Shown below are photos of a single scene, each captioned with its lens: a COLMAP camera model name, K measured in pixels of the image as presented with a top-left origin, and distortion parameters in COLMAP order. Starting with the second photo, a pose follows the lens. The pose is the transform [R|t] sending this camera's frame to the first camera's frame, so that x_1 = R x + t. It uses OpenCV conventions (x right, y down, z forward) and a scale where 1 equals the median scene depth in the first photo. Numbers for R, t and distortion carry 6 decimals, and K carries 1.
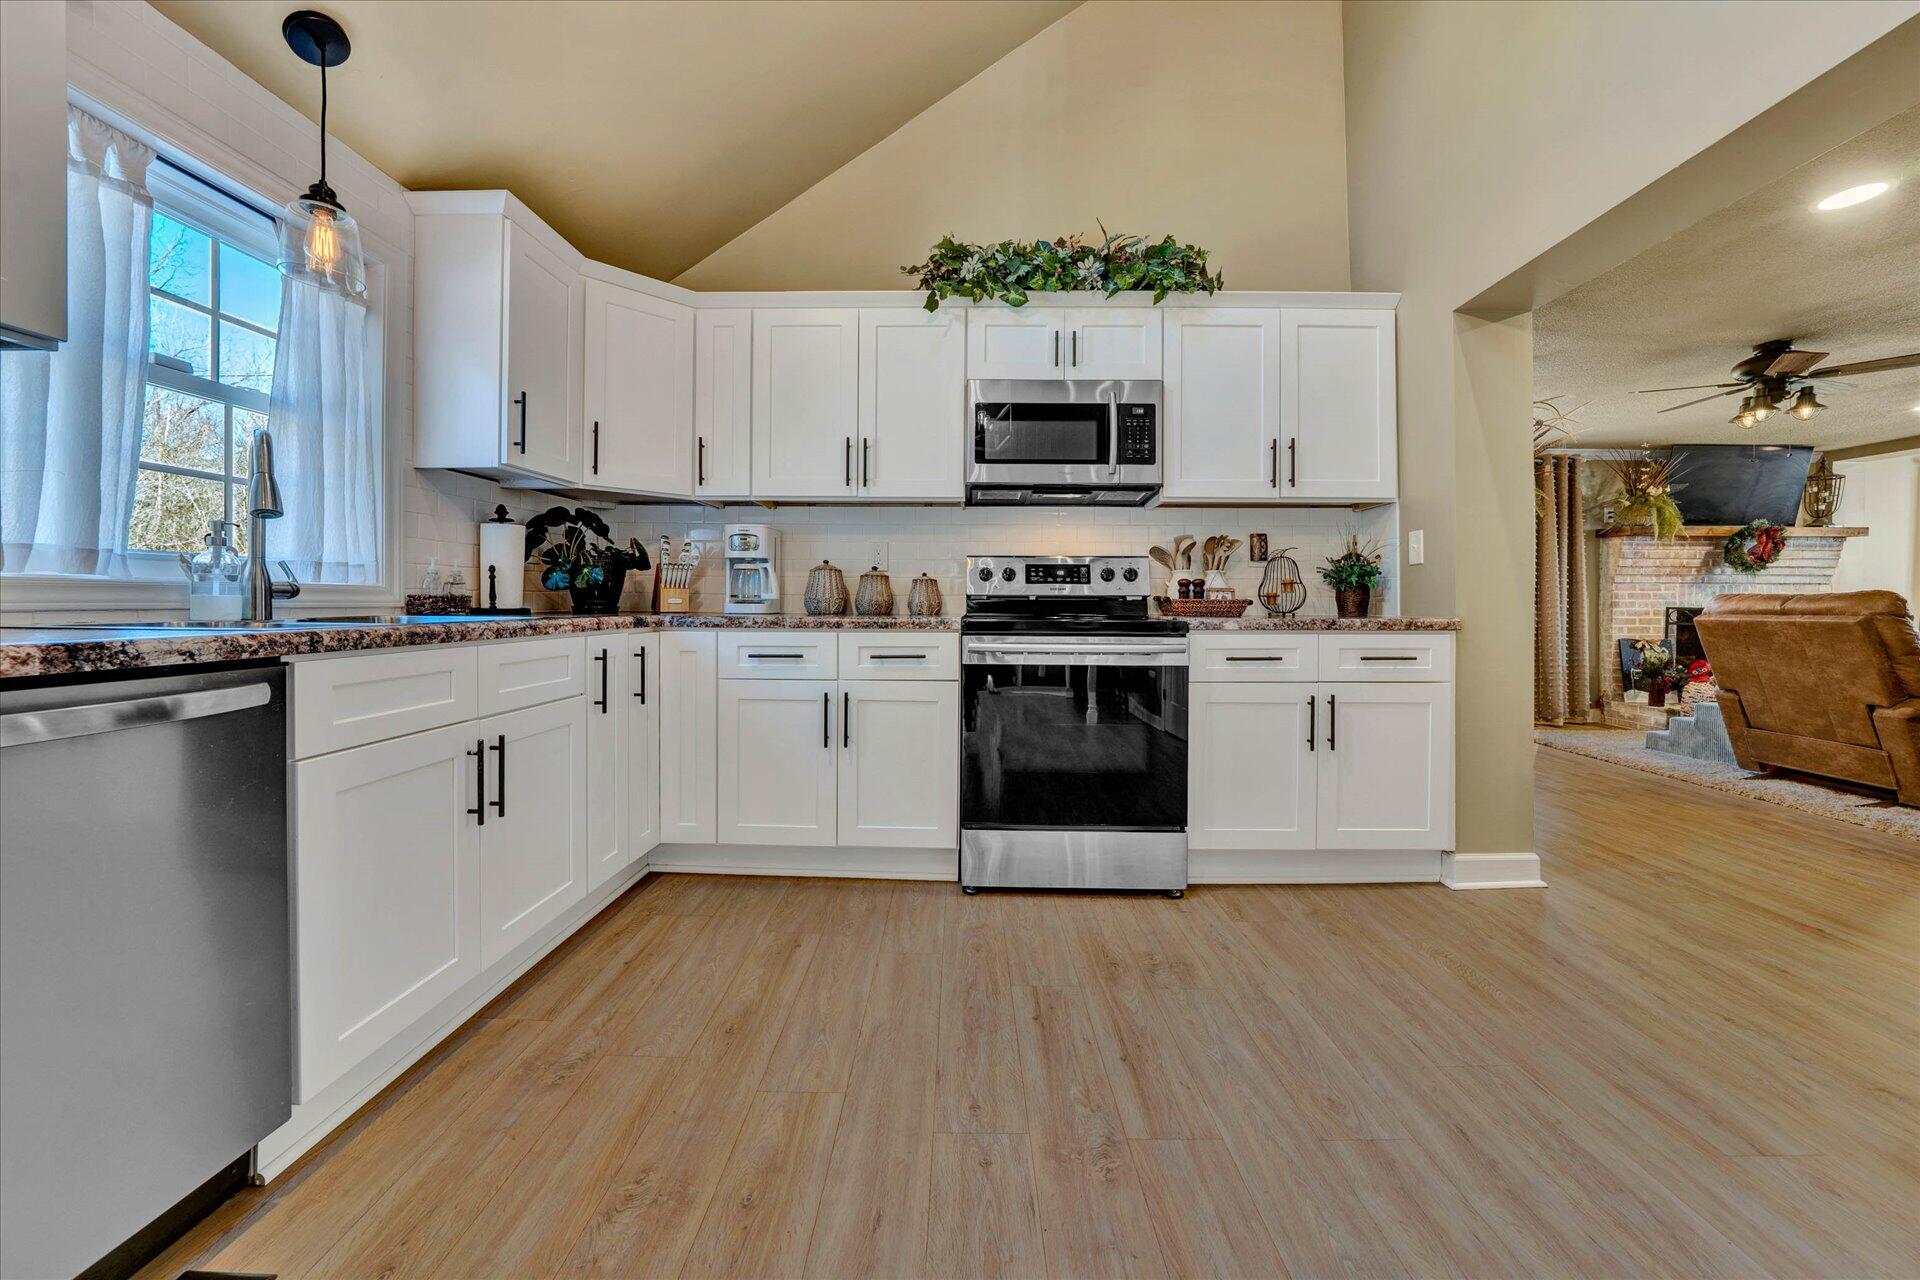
lens RADIAL K [[670.6, 0, 979.1], [0, 670.6, 605.7], [0, 0, 1]] dist [-0.022317, 0.004657]
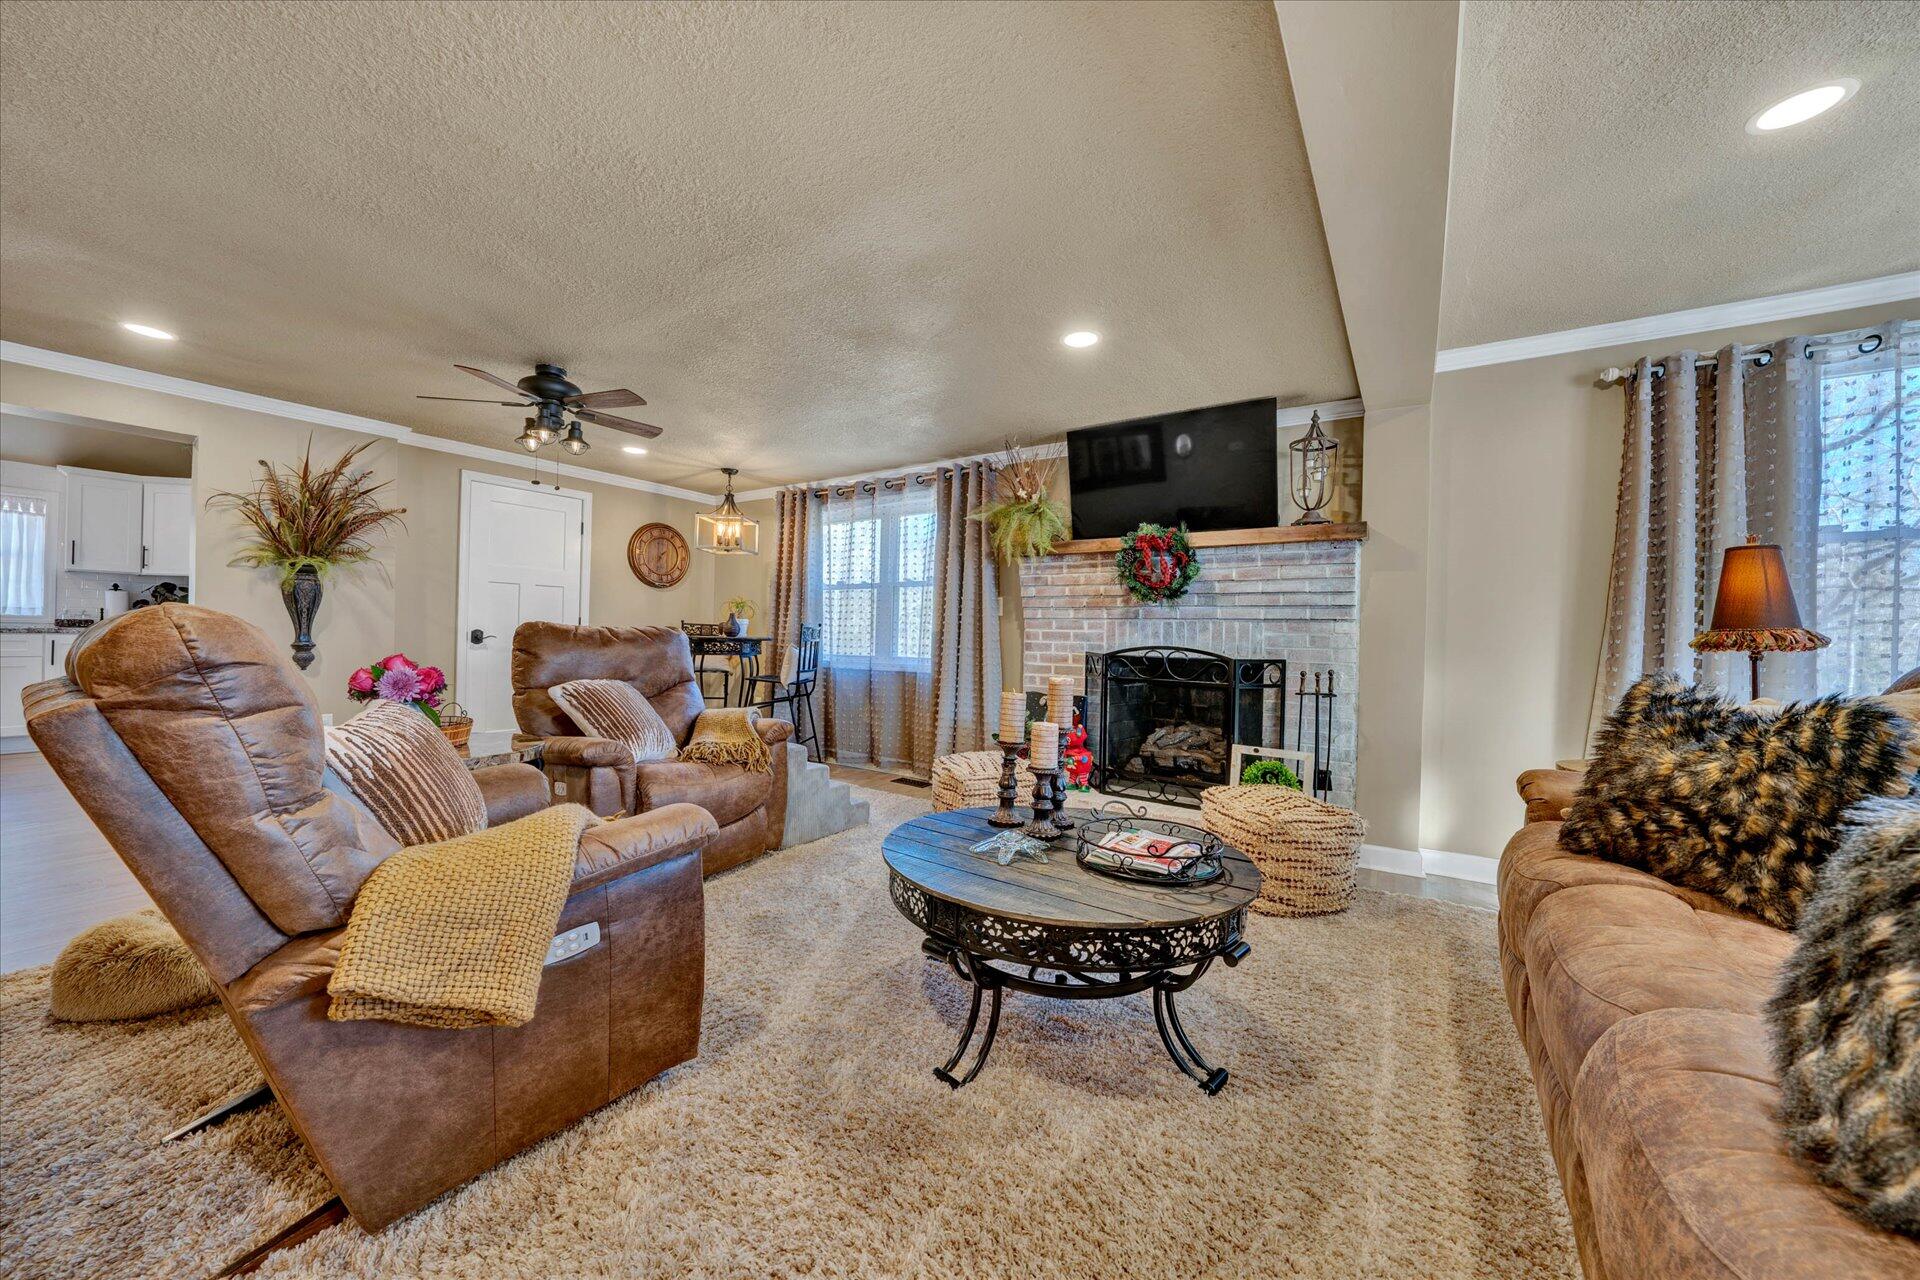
lens RADIAL K [[681.6, 0, 949.6], [0, 681.6, 630.8], [0, 0, 1]] dist [-0.014813, 0.001754]
pose [[0.825709, 0.010897, -0.563990, 2.812103], [-0.024236, 0.999575, -0.016170, -0.010637], [0.563575, 0.027021, 0.825623, 0.607830]]
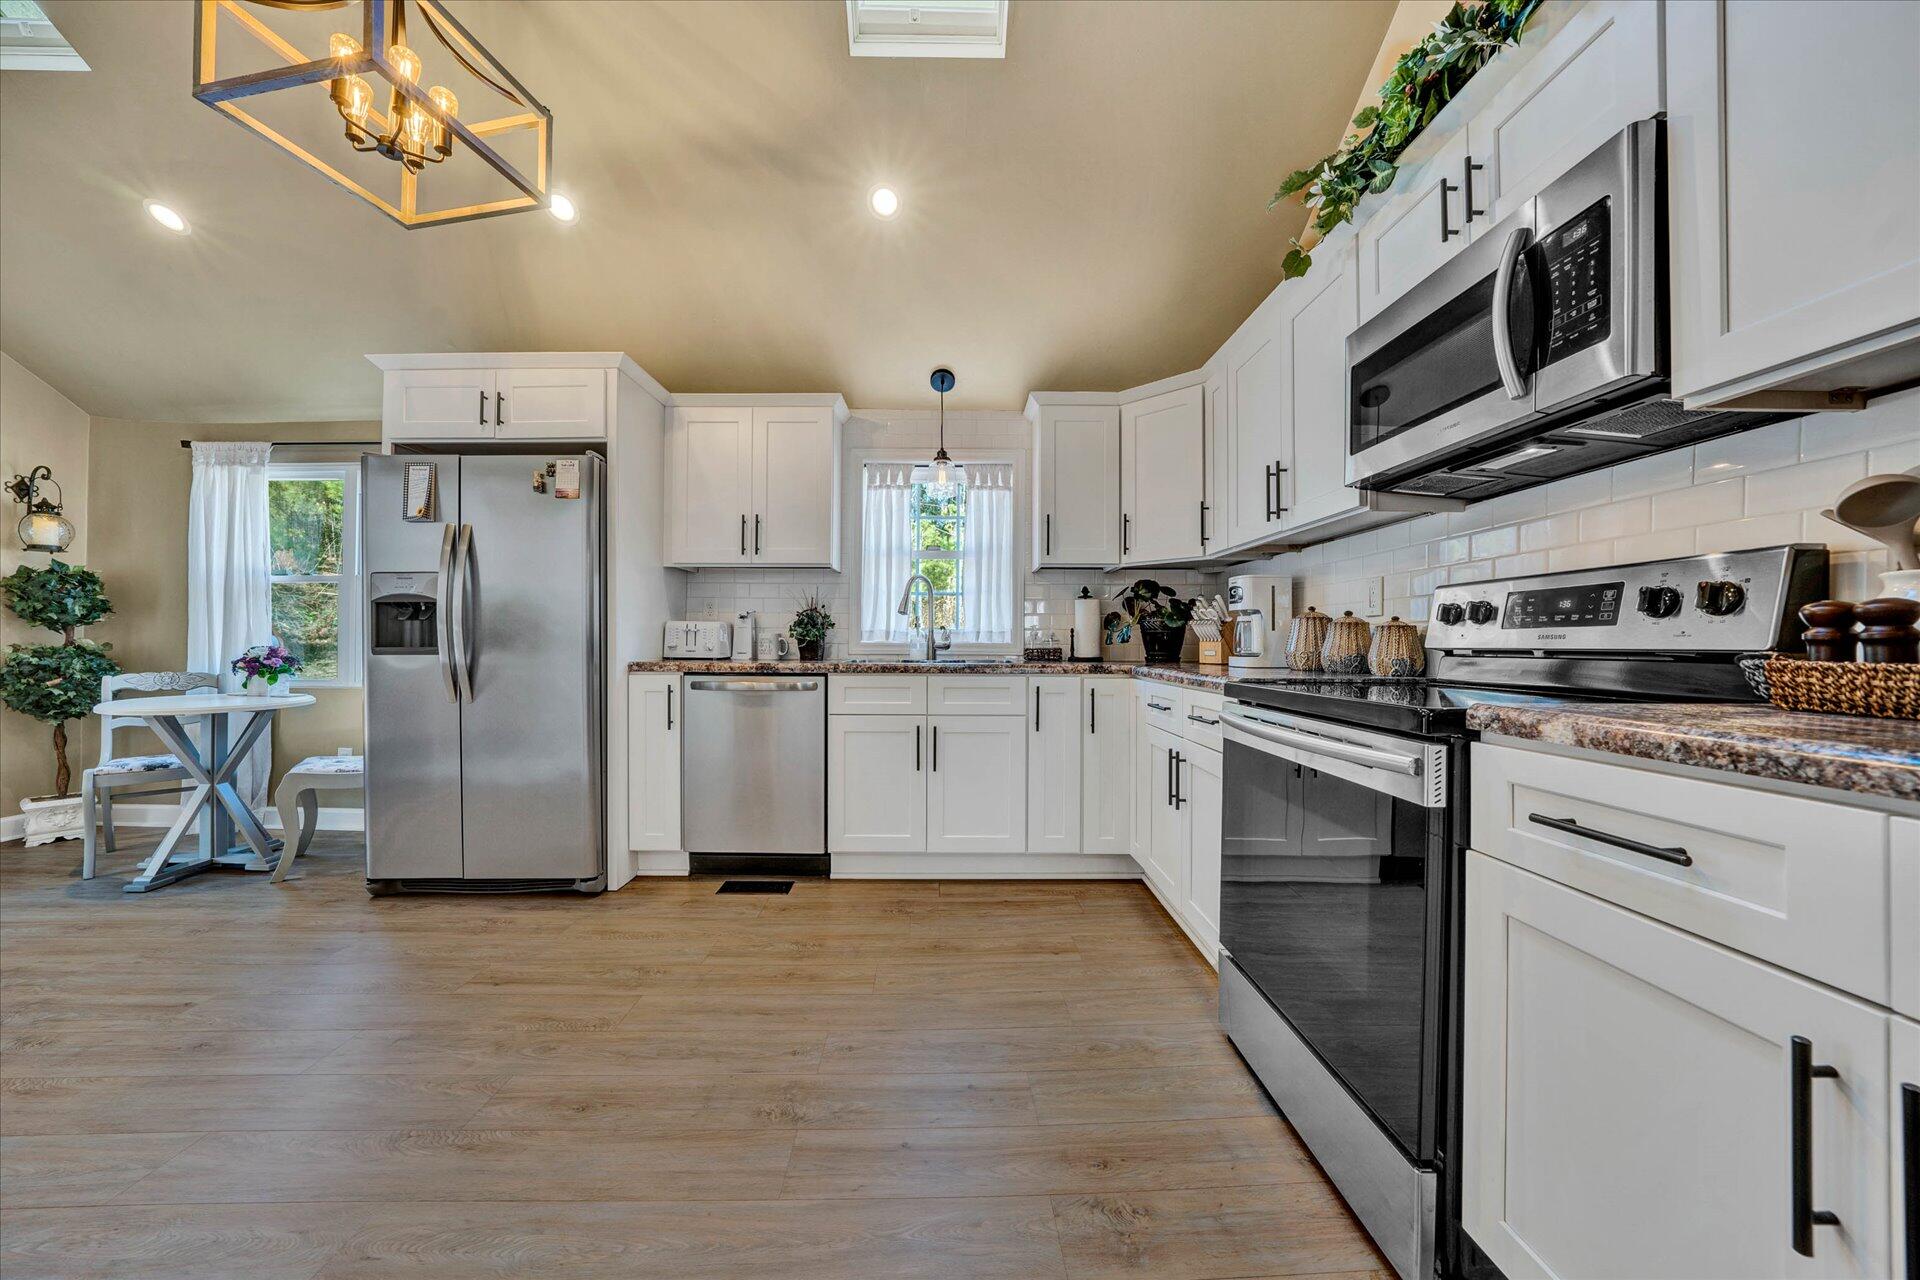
lens RADIAL K [[670.6, 0, 955.6], [0, 670.6, 639.0], [0, 0, 1]] dist [-0.022317, 0.004657]
pose [[0.036524, -0.012906, -0.999249, 0.640631], [-0.013257, 0.999822, -0.013398, -0.011292], [0.999245, 0.013736, 0.036347, 0.565146]]
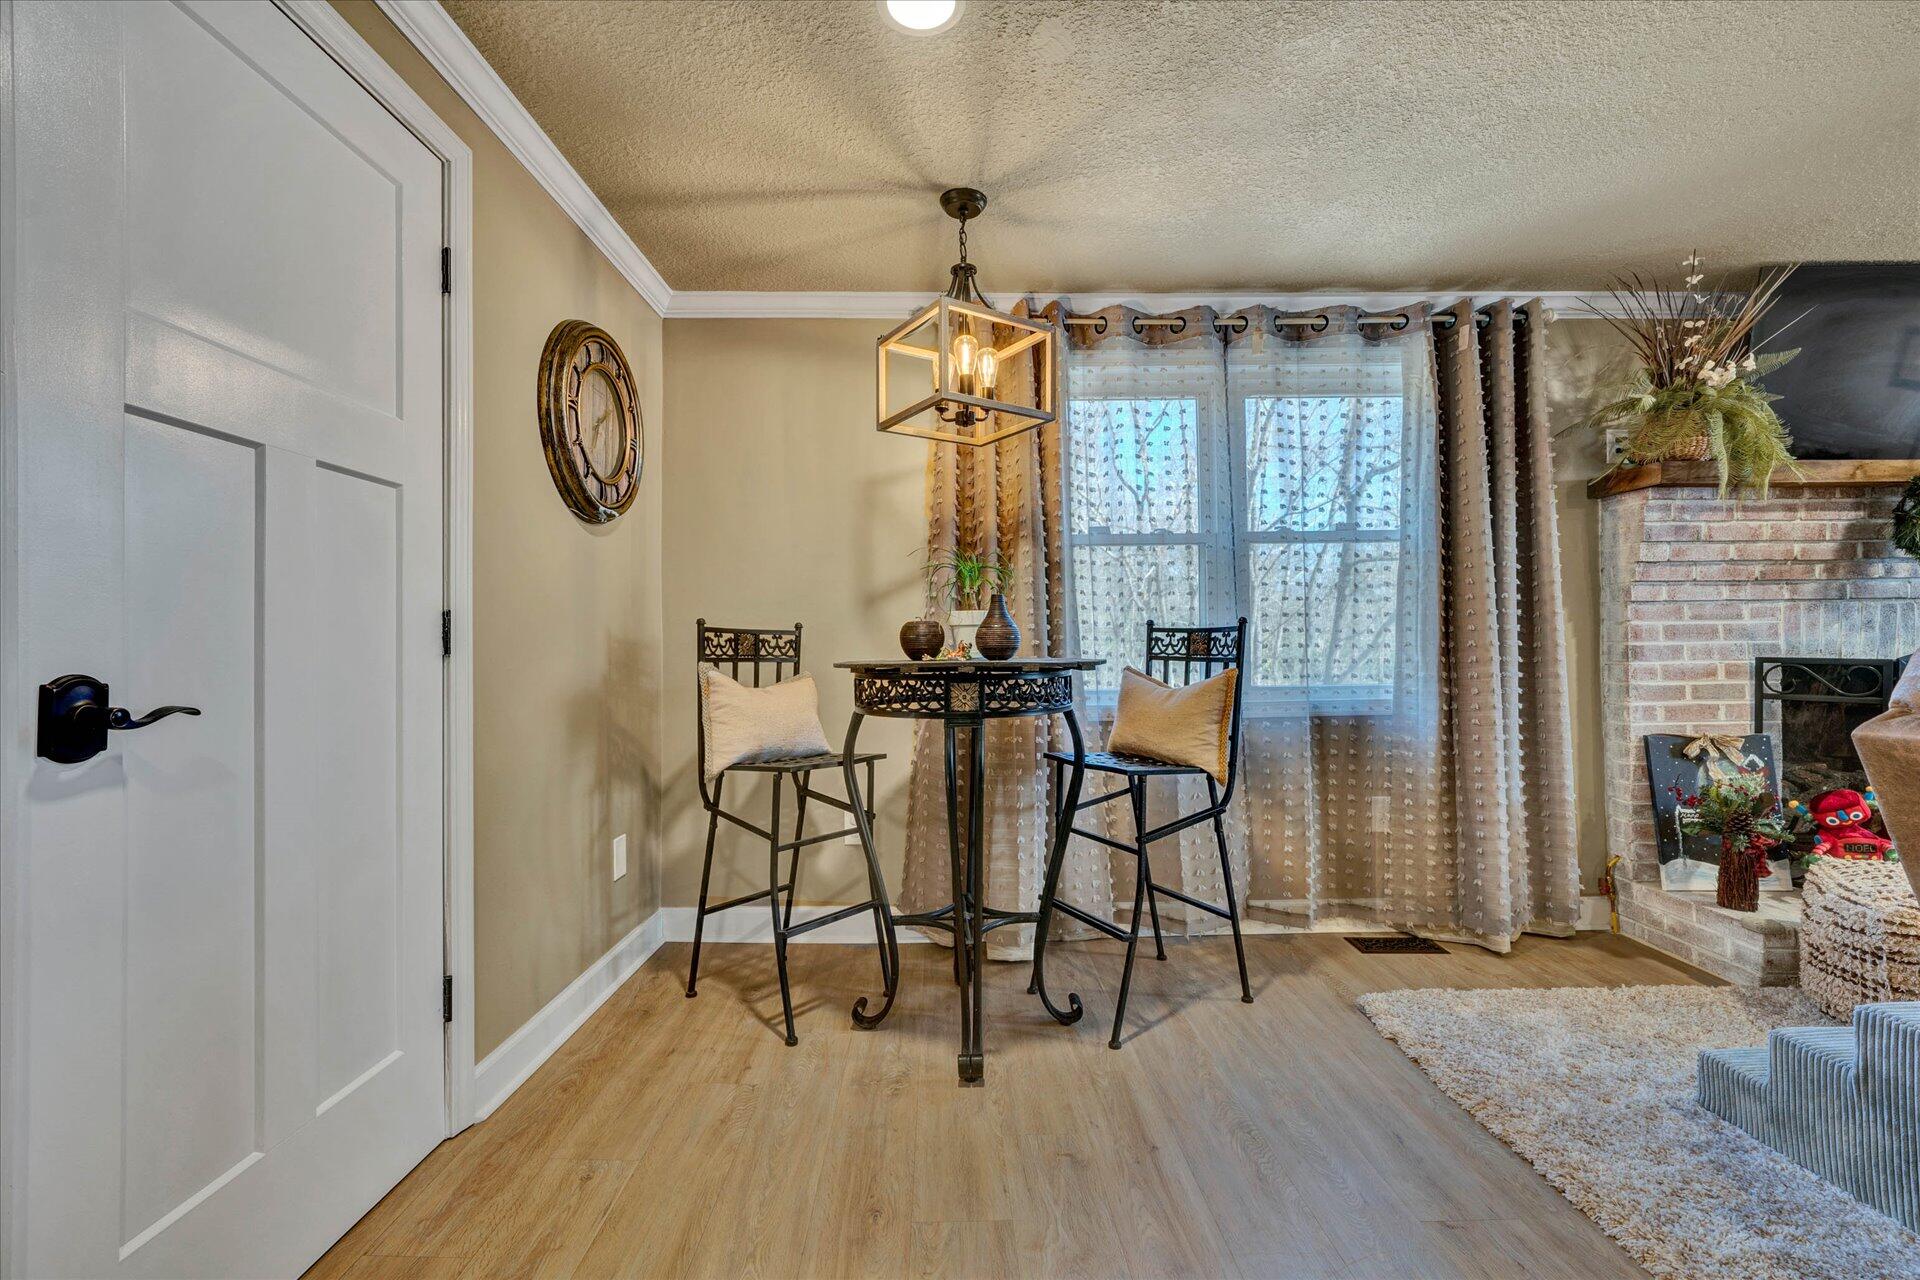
lens RADIAL K [[777.1, 0, 976.4], [0, 777.1, 639.1], [0, 0, 1]] dist [-0.014554, 0.005459]
pose [[0.999793, -0.014767, 0.013984, 1.125495], [0.015002, 0.999746, -0.016842, -0.018544], [-0.013731, 0.017048, 0.999760, 1.073366]]
